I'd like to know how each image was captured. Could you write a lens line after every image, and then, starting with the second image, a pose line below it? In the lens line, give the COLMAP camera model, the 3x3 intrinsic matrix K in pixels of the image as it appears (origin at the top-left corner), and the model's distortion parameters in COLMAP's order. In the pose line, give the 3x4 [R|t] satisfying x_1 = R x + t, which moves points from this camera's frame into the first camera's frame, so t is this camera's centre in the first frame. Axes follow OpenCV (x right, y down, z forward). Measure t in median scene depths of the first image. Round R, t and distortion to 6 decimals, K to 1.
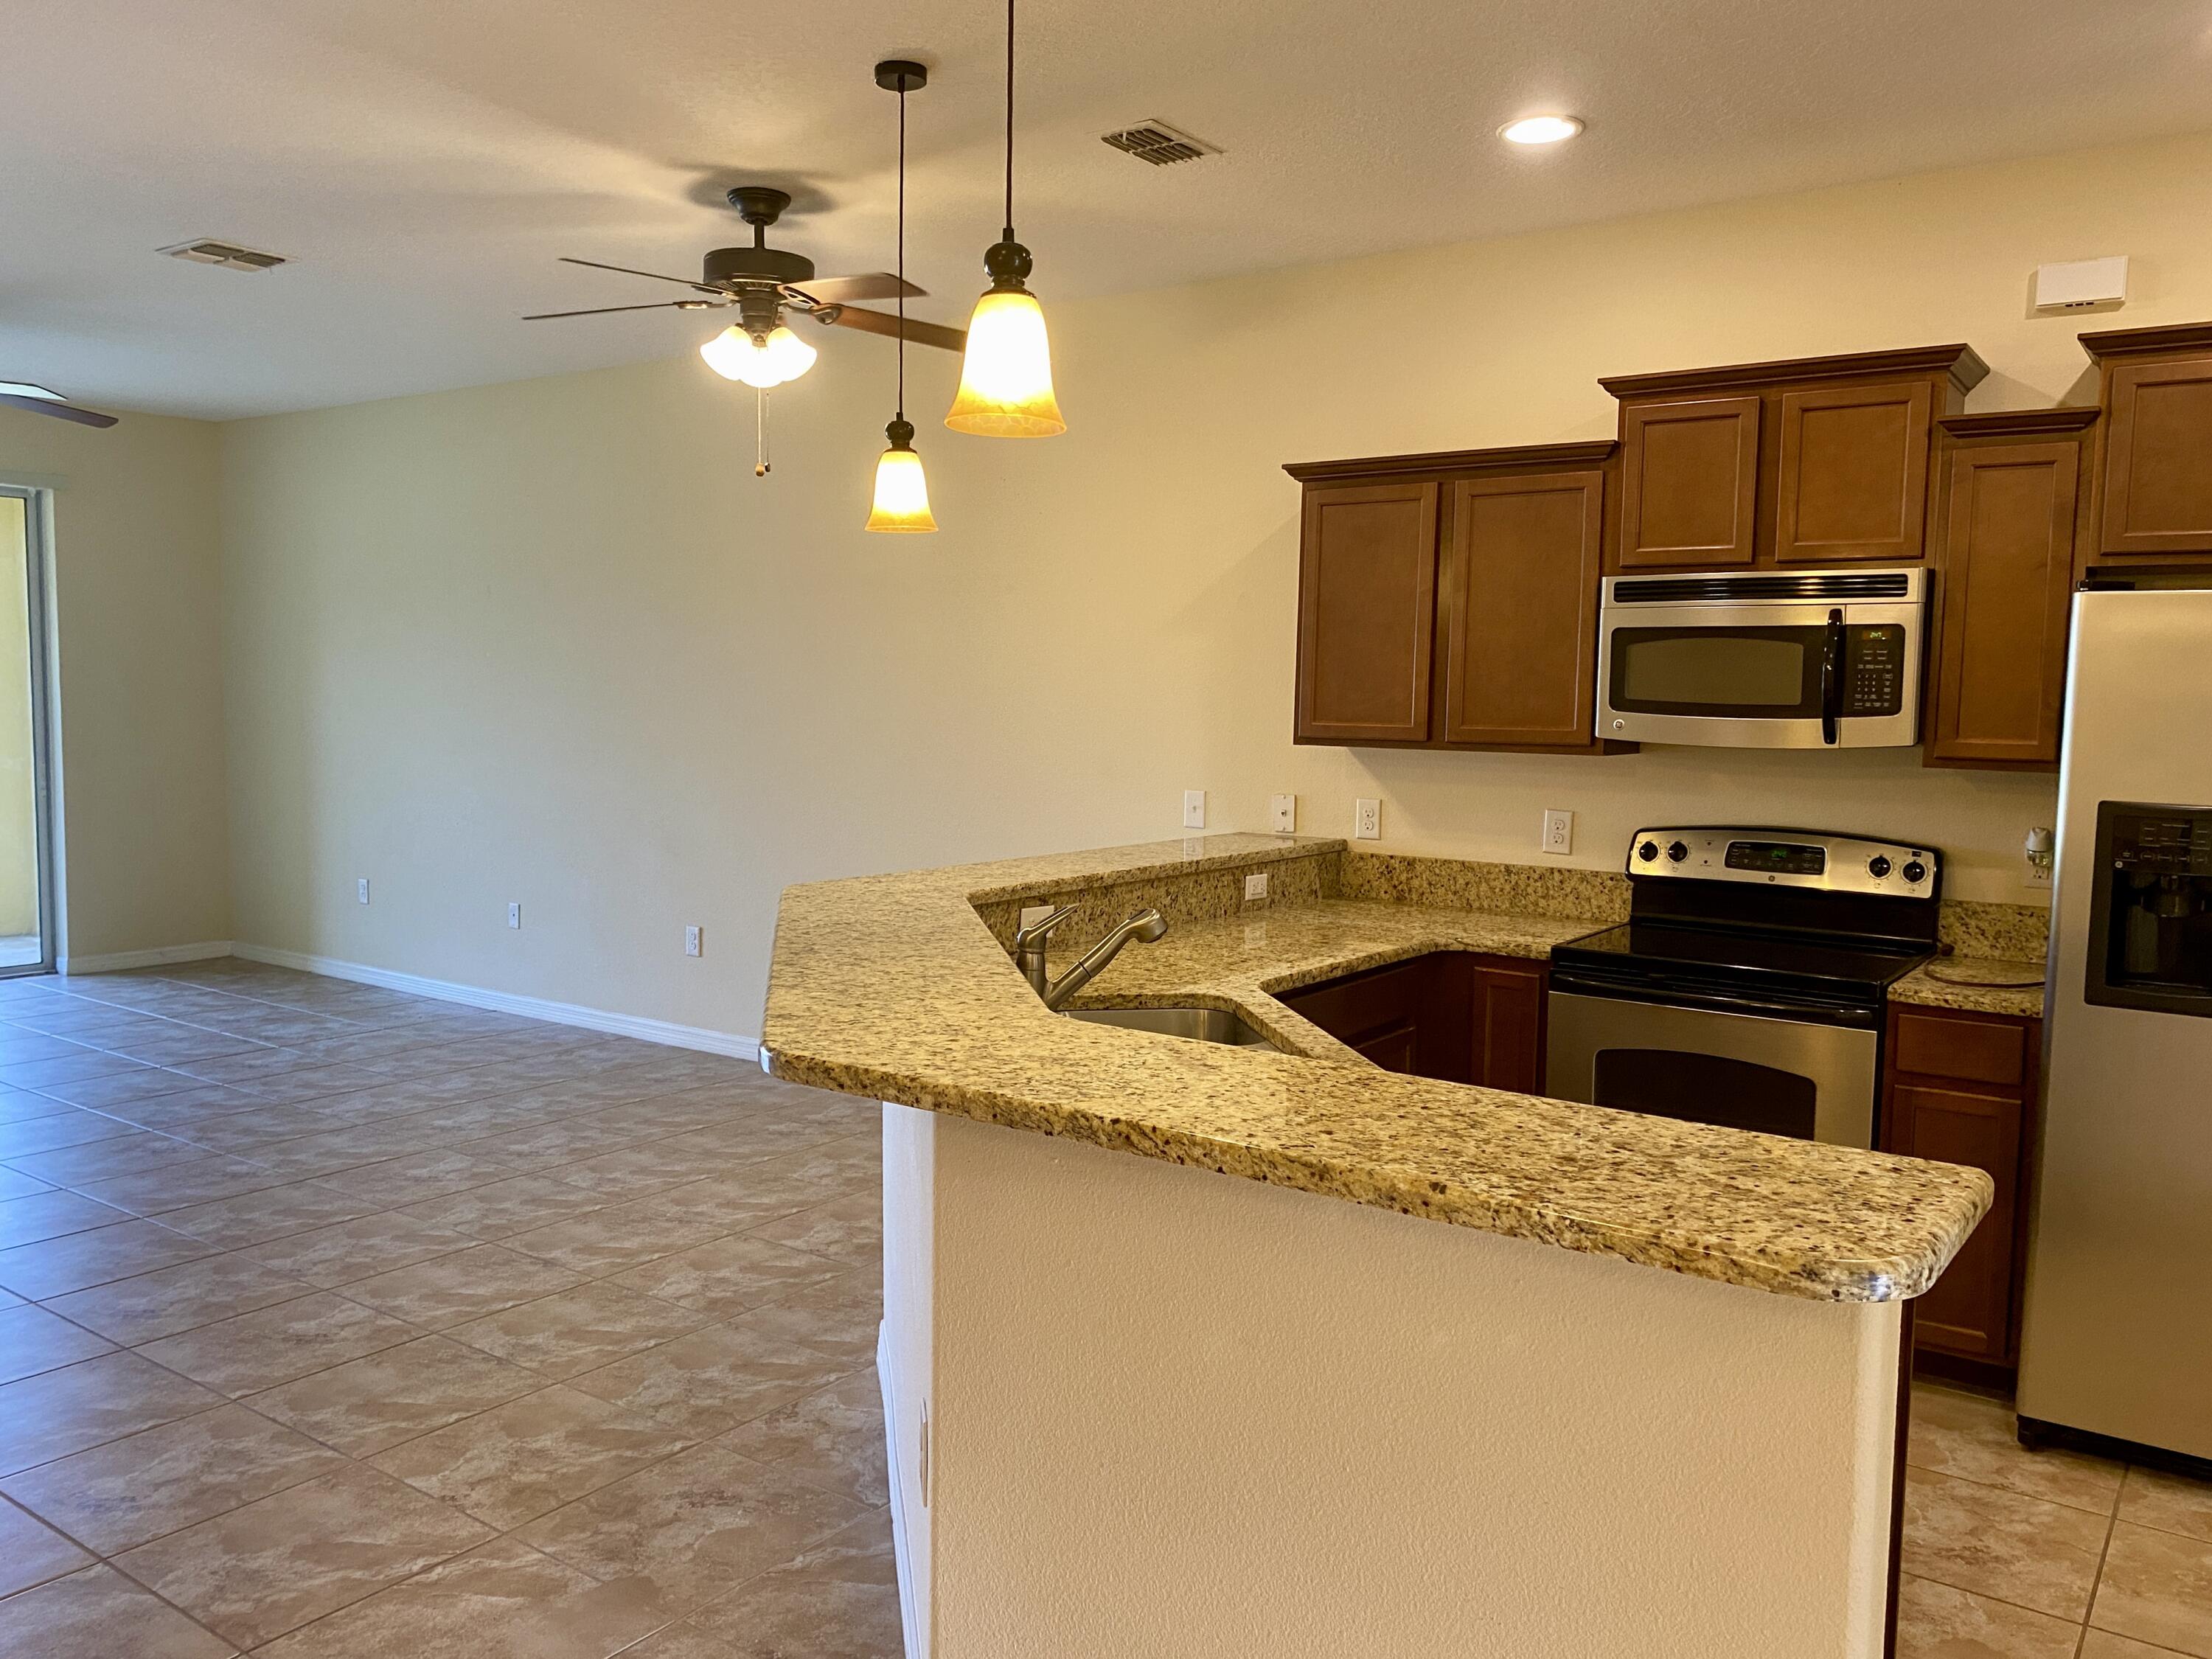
lens RADIAL K [[1683.6, 0, 1099.4], [0, 1683.6, 837.3], [0, 0, 1]] dist [0.030869, -0.034042]
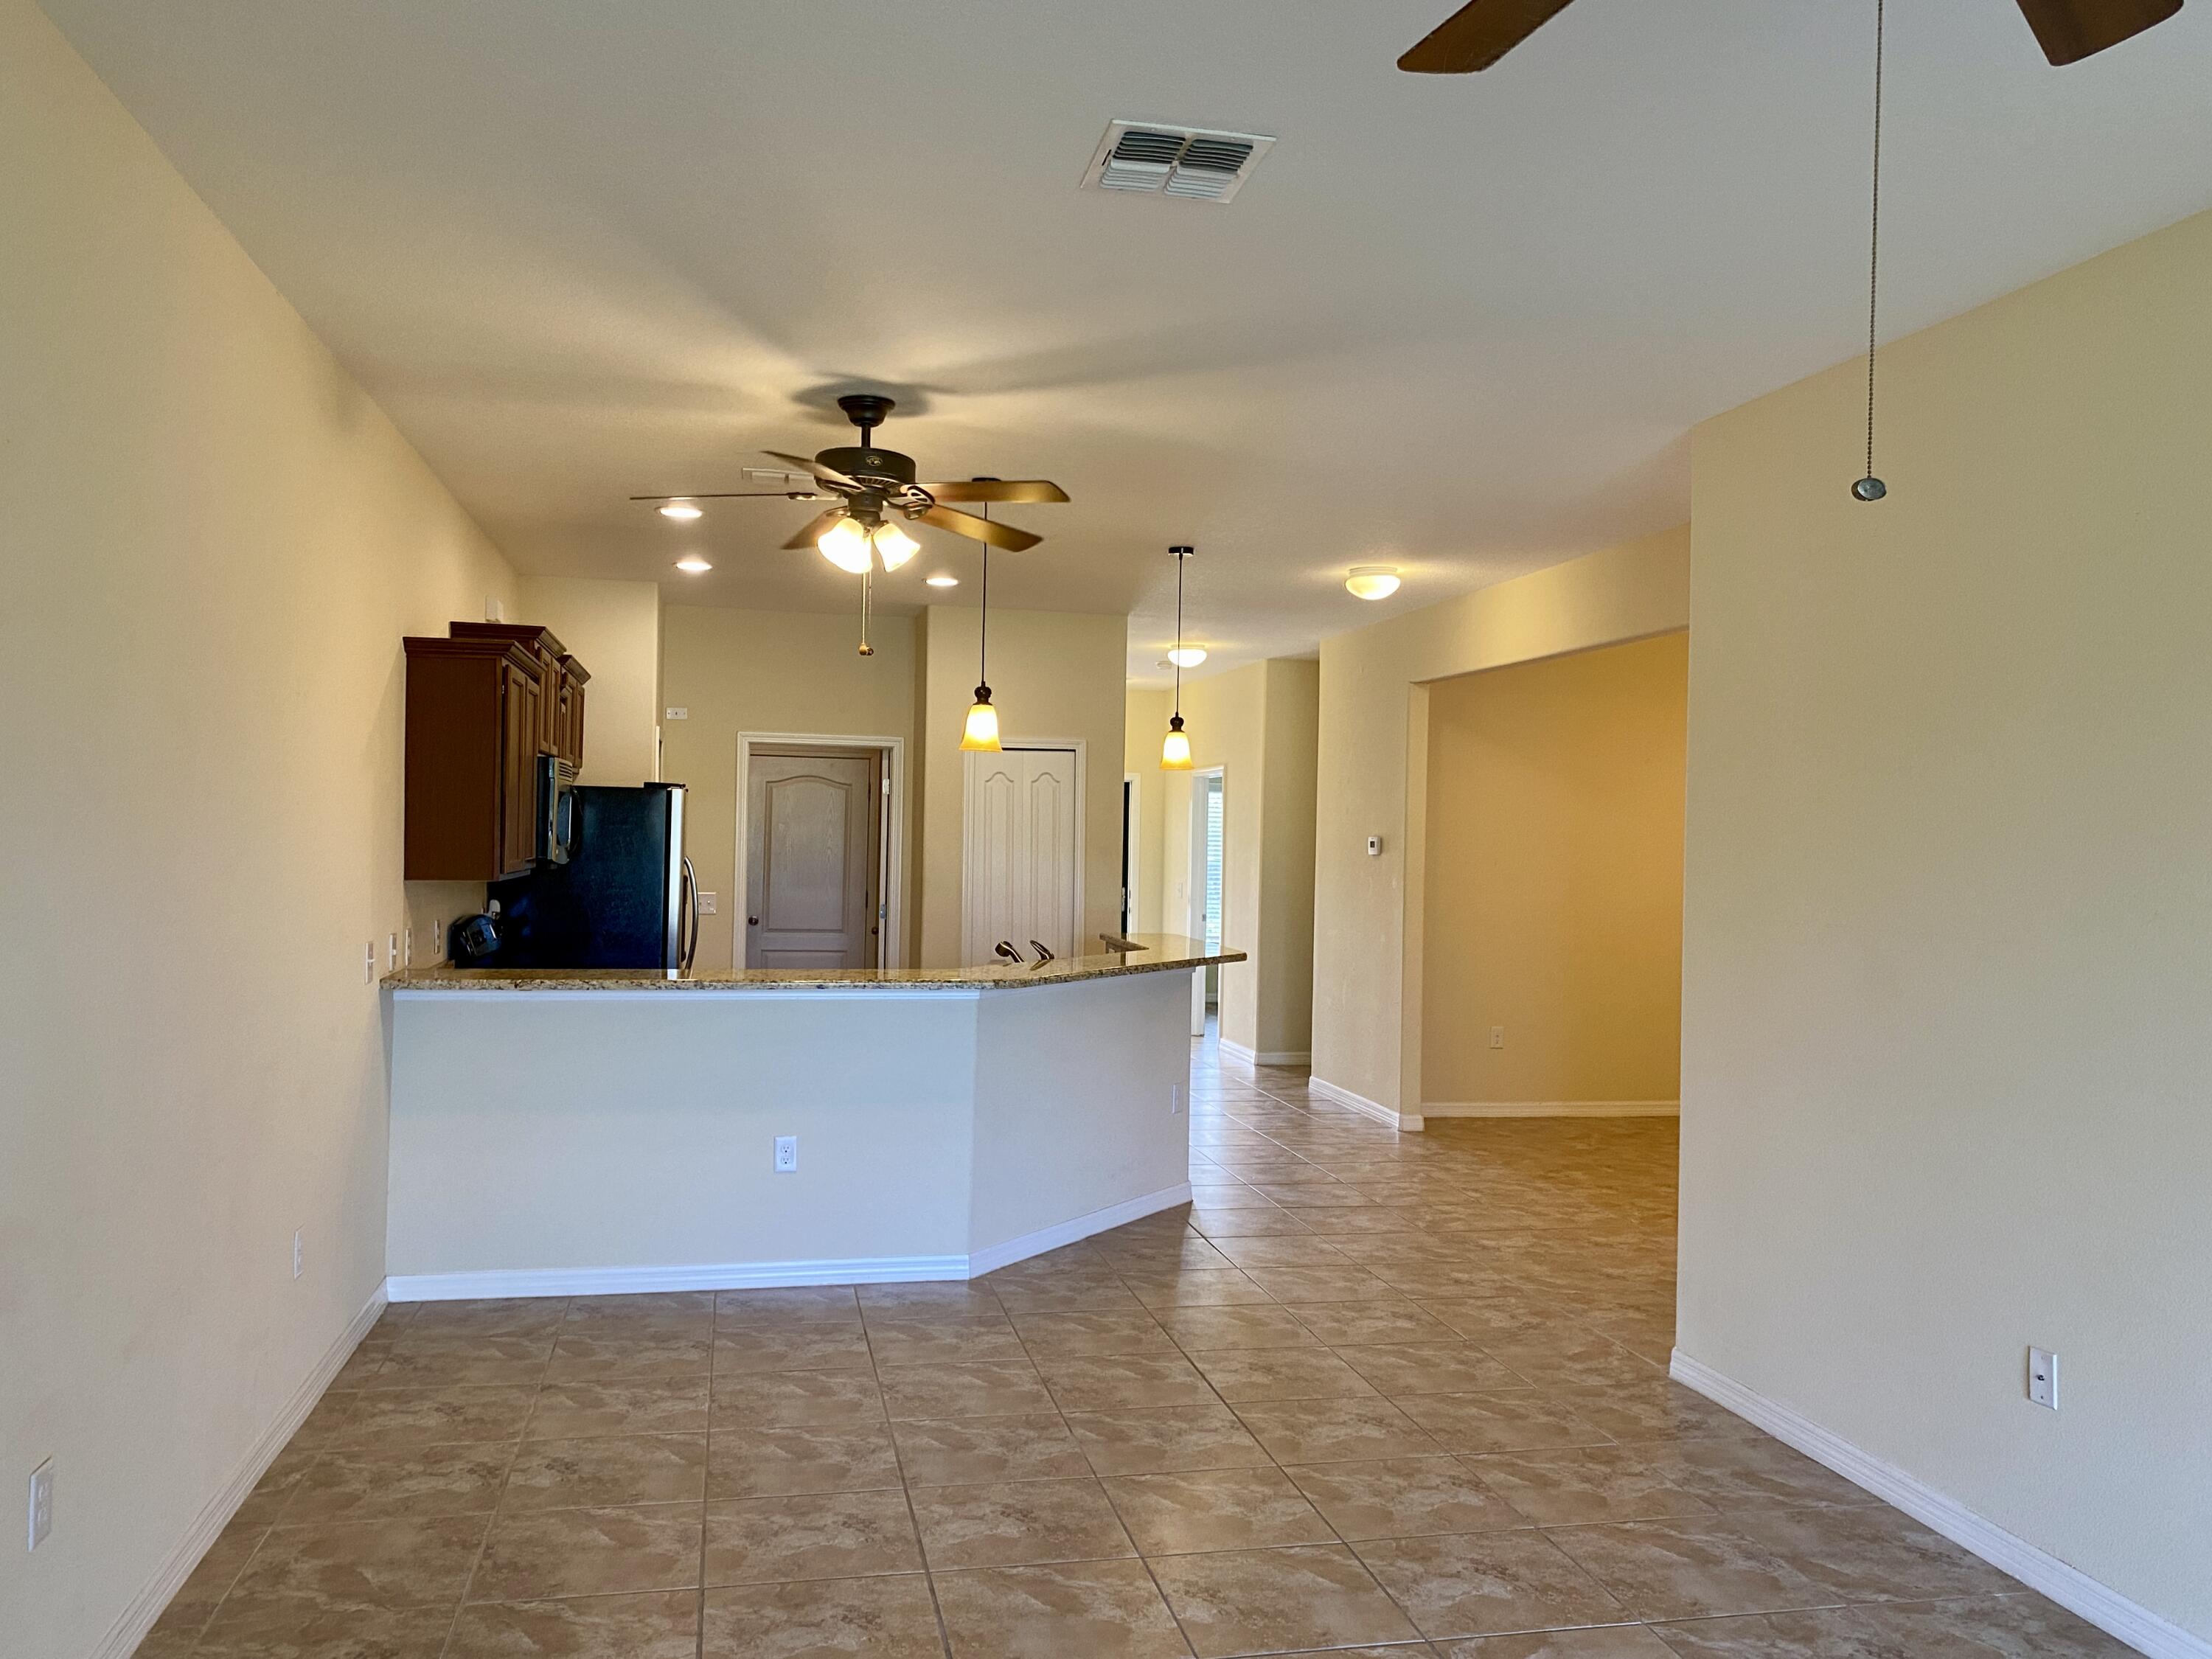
lens RADIAL K [[1683.6, 0, 1076.8], [0, 1683.6, 805.0], [0, 0, 1]] dist [0.030869, -0.034042]
pose [[-0.730573, -0.016266, 0.682641, -1.158472], [0.032571, 0.997748, 0.058632, -0.196782], [-0.682058, 0.065070, -0.728398, 1.883477]]
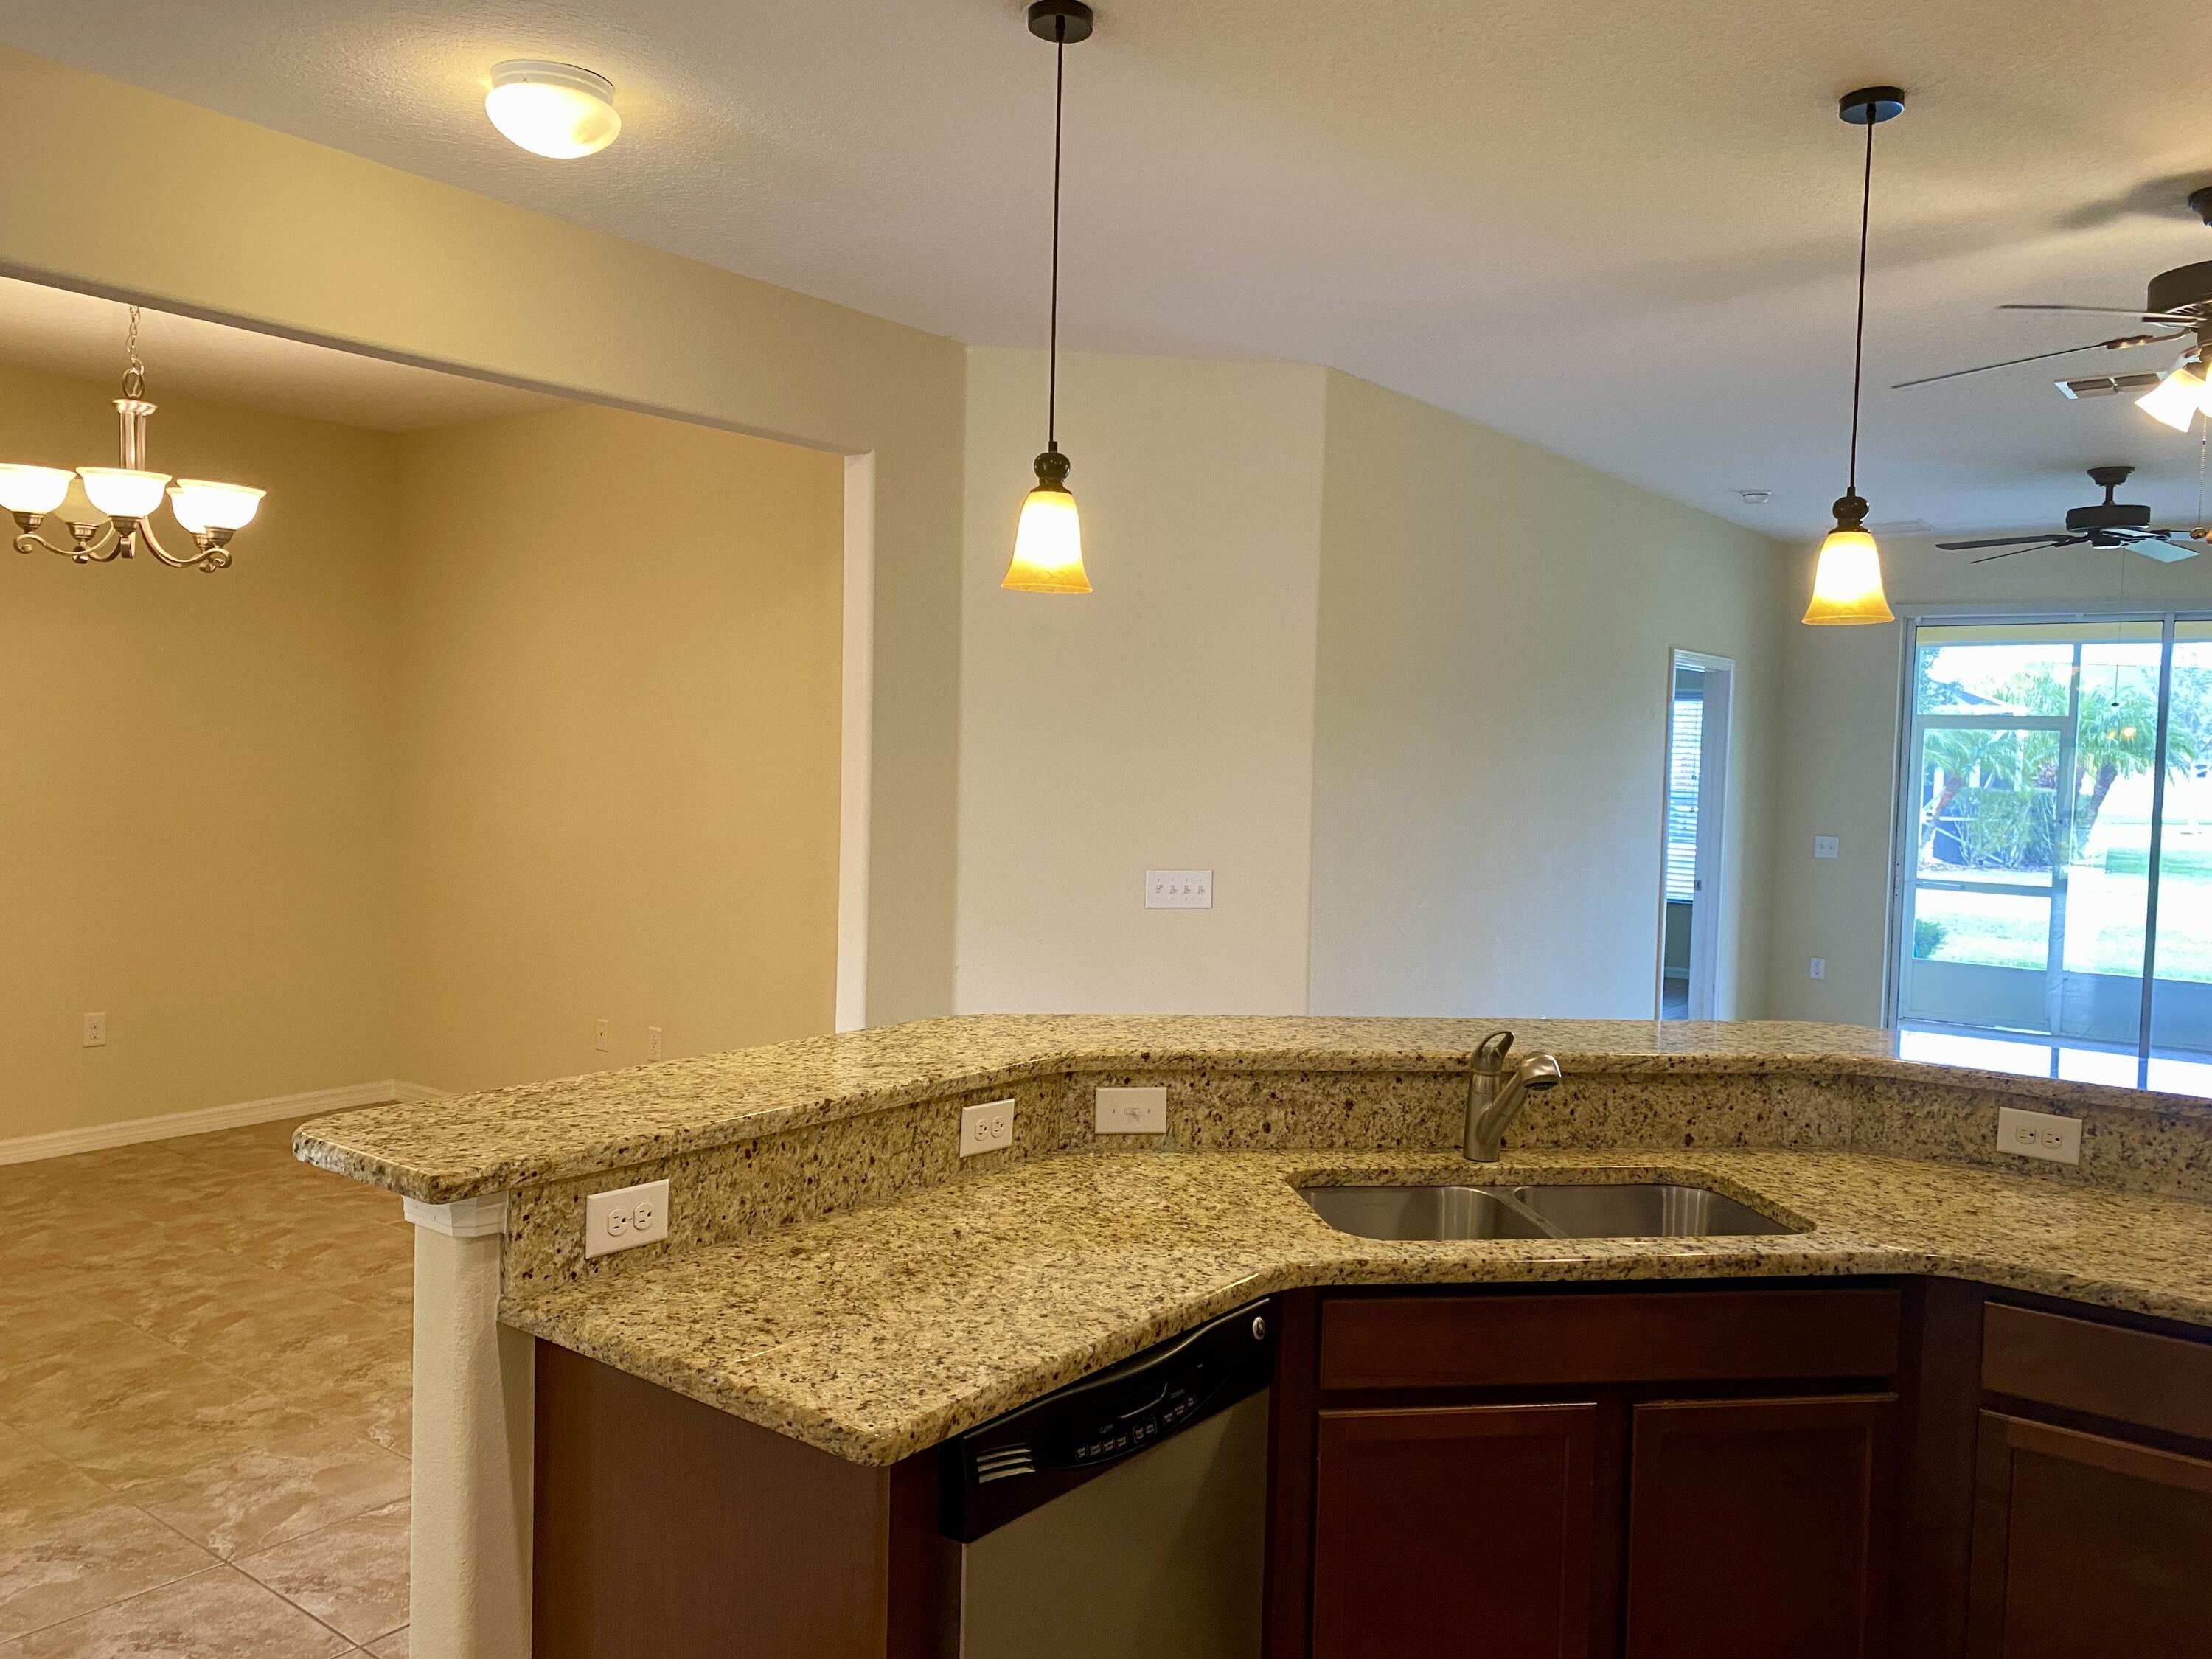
lens RADIAL K [[1683.6, 0, 1102.3], [0, 1683.6, 818.2], [0, 0, 1]] dist [0.030869, -0.034042]
pose [[-0.029654, 0.024816, -0.999252, 0.666918], [-0.115512, 0.992909, 0.028087, -0.055439], [0.992863, 0.116258, -0.026577, 0.577845]]
